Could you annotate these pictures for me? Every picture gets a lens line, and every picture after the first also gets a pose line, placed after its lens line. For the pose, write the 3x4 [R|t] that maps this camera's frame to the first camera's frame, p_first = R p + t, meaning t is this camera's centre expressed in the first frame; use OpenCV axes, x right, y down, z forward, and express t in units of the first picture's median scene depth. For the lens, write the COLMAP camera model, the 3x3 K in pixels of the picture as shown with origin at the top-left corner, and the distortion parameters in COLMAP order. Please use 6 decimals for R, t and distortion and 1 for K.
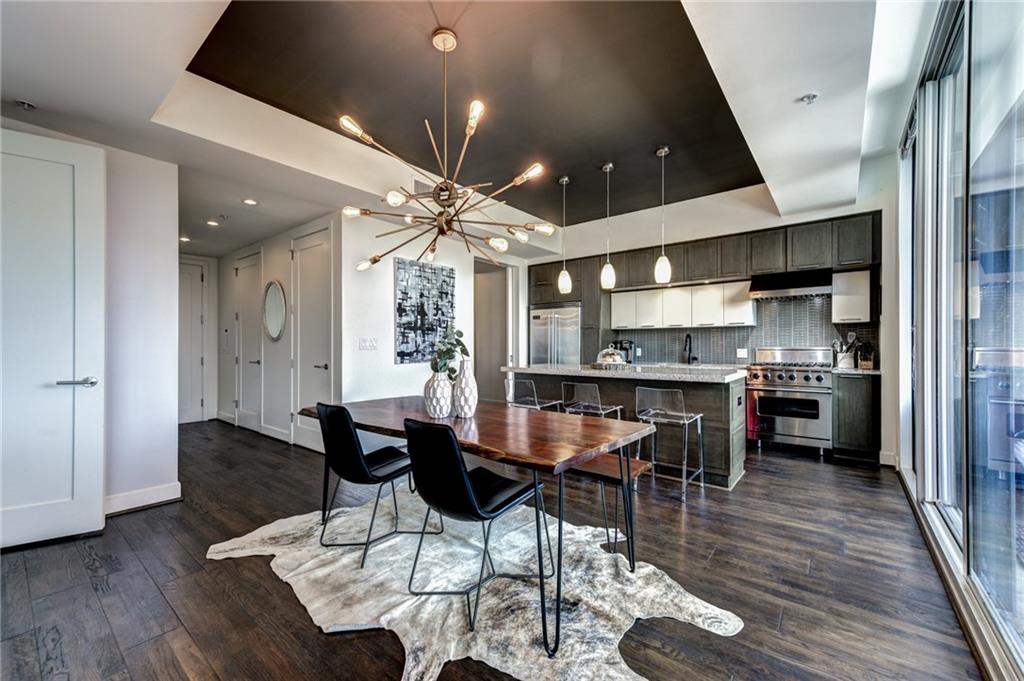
lens RADIAL K [[410.9, 0, 518.6], [0, 410.9, 344.7], [0, 0, 1]] dist [0.011046, -0.000020]
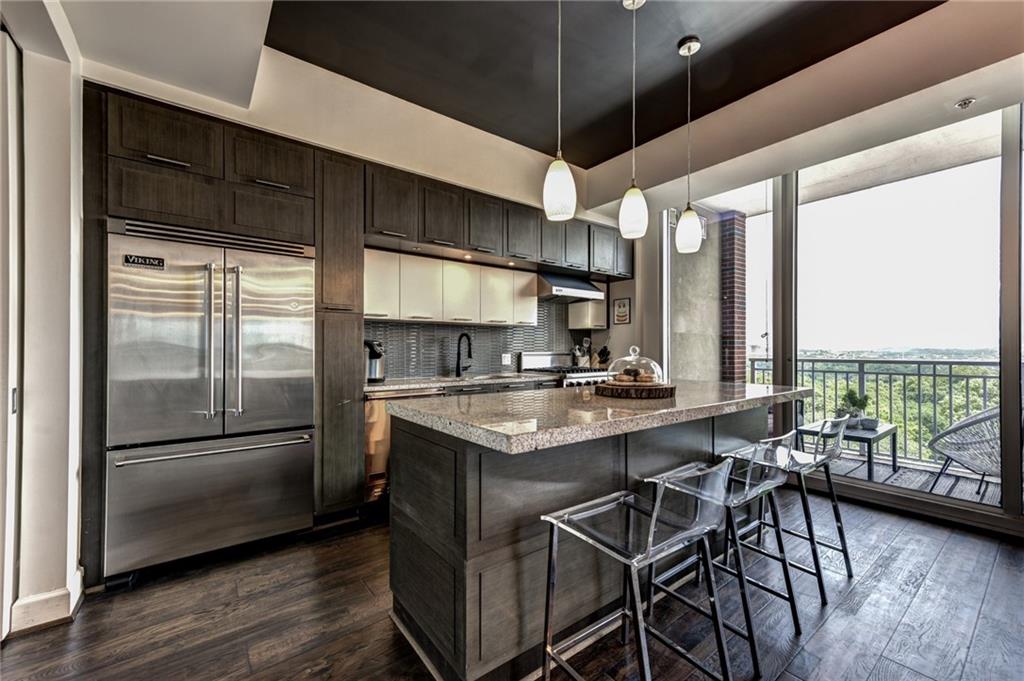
lens RADIAL K [[410.9, 0, 518.6], [0, 410.9, 344.7], [0, 0, 1]] dist [0.011046, -0.000020]
pose [[0.234733, 0.011896, 0.971987, -0.265806], [-0.002423, 0.999929, -0.011653, 0.001225], [-0.972057, 0.000380, 0.234746, 0.859123]]
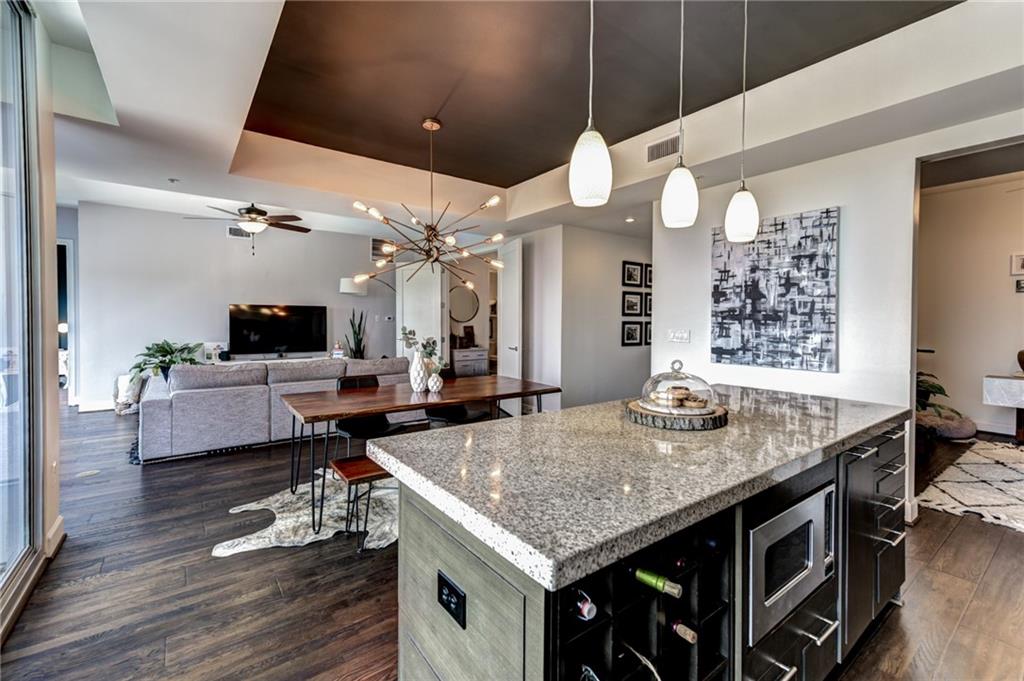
lens RADIAL K [[426.0, 0, 510.5], [0, 426.0, 323.5], [0, 0, 1]] dist [0.017356, -0.000061]
pose [[-0.246251, 0.011173, -0.969142, 0.576173], [-0.003779, 0.999915, 0.012488, -0.036462], [0.969199, 0.006738, -0.246188, 0.793092]]
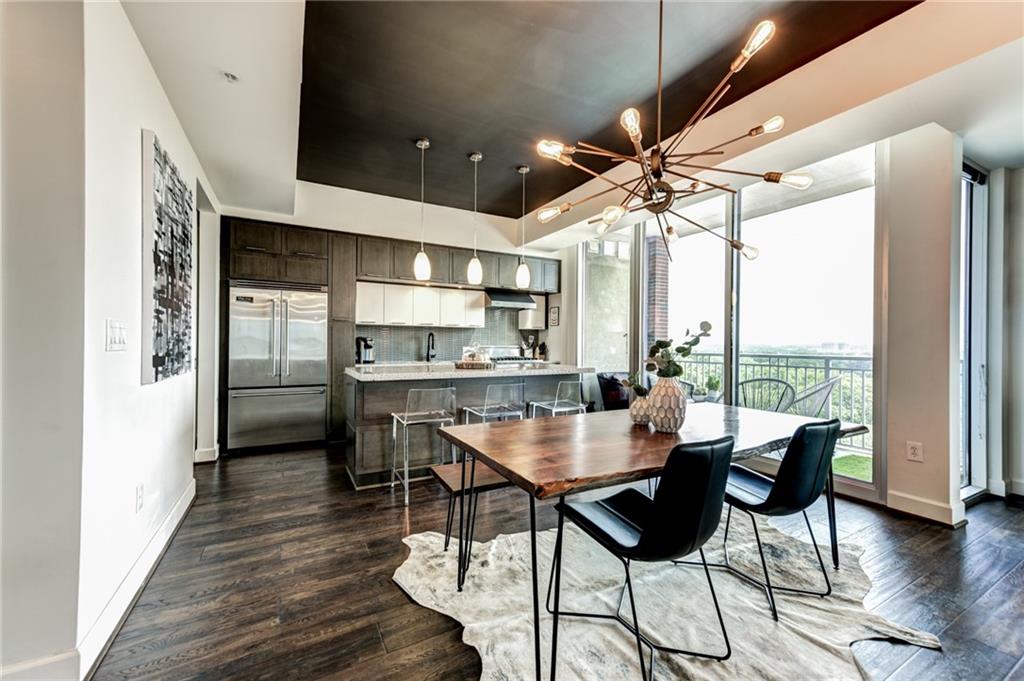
lens RADIAL K [[404.6, 0, 508.5], [0, 404.6, 341.7], [0, 0, 1]] dist [0.017755, 0.000003]
pose [[0.392798, 0.010384, 0.919566, -0.520877], [-0.010295, 0.999923, -0.006894, 0.001952], [-0.919567, -0.006759, 0.392875, 0.472724]]
